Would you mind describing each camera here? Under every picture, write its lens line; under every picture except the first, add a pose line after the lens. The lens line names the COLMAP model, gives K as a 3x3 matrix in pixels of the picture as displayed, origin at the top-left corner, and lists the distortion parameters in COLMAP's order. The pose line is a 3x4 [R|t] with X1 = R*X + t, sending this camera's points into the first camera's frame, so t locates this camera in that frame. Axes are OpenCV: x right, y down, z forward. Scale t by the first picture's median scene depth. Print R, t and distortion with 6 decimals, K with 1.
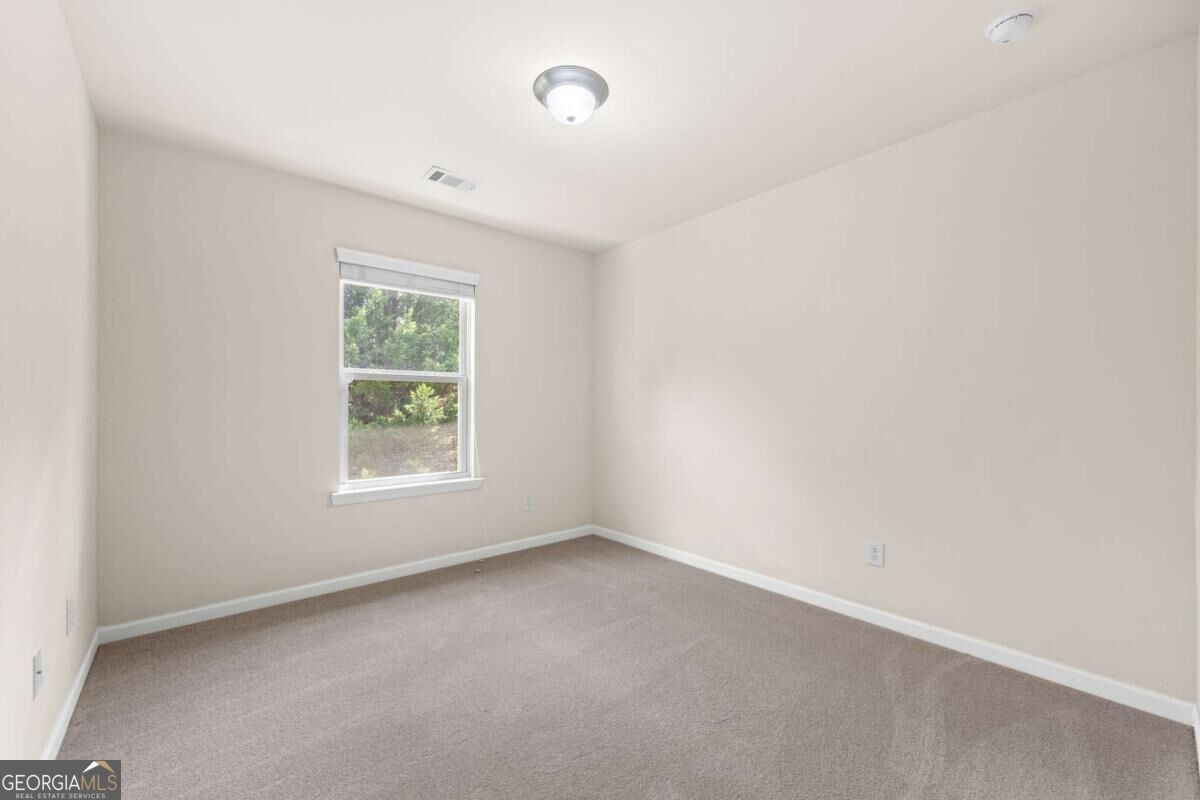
lens RADIAL K [[487.5, 0, 601.6], [0, 487.5, 398.4], [0, 0, 1]] dist [0.002307, -0.001114]
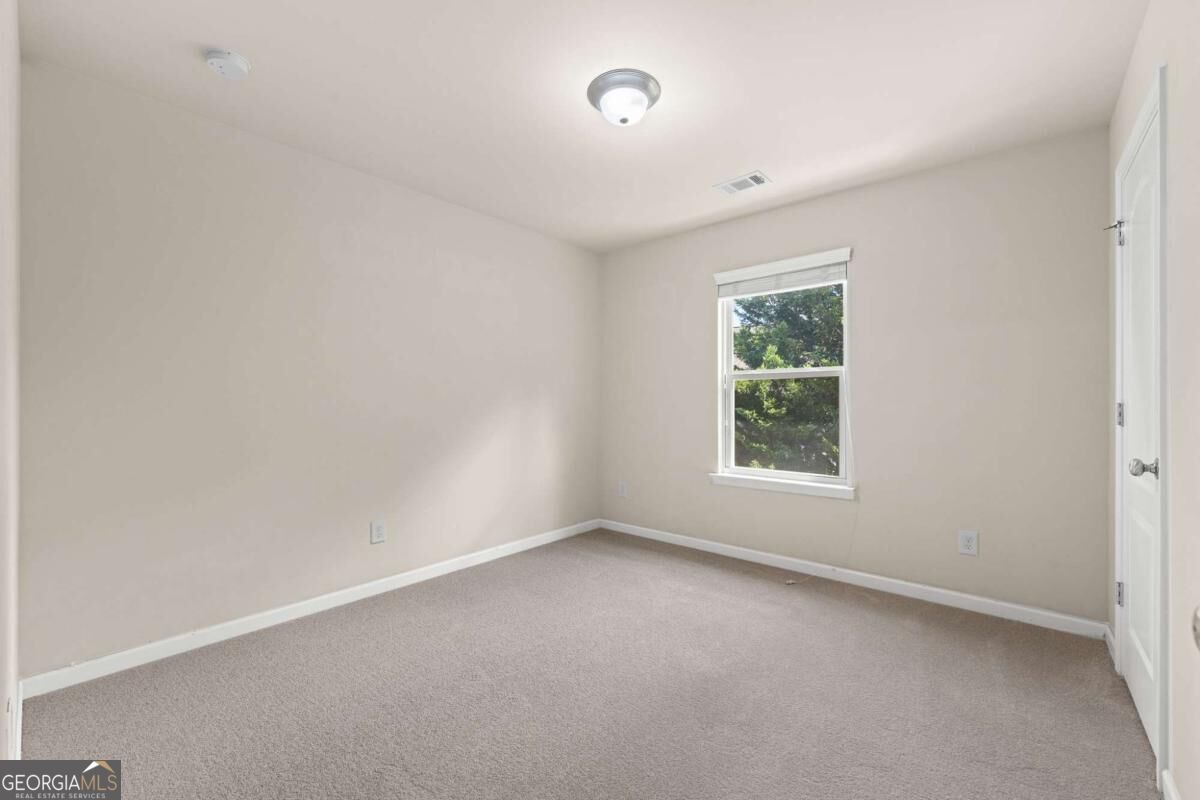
lens RADIAL K [[487.5, 0, 600.7], [0, 487.5, 405.1], [0, 0, 1]] dist [0.002307, -0.001114]
pose [[0.137299, 0.003260, -0.990524, 0.574618], [0.015525, 0.999865, 0.005442, 0.008193], [0.990408, -0.016125, 0.137229, 0.491228]]
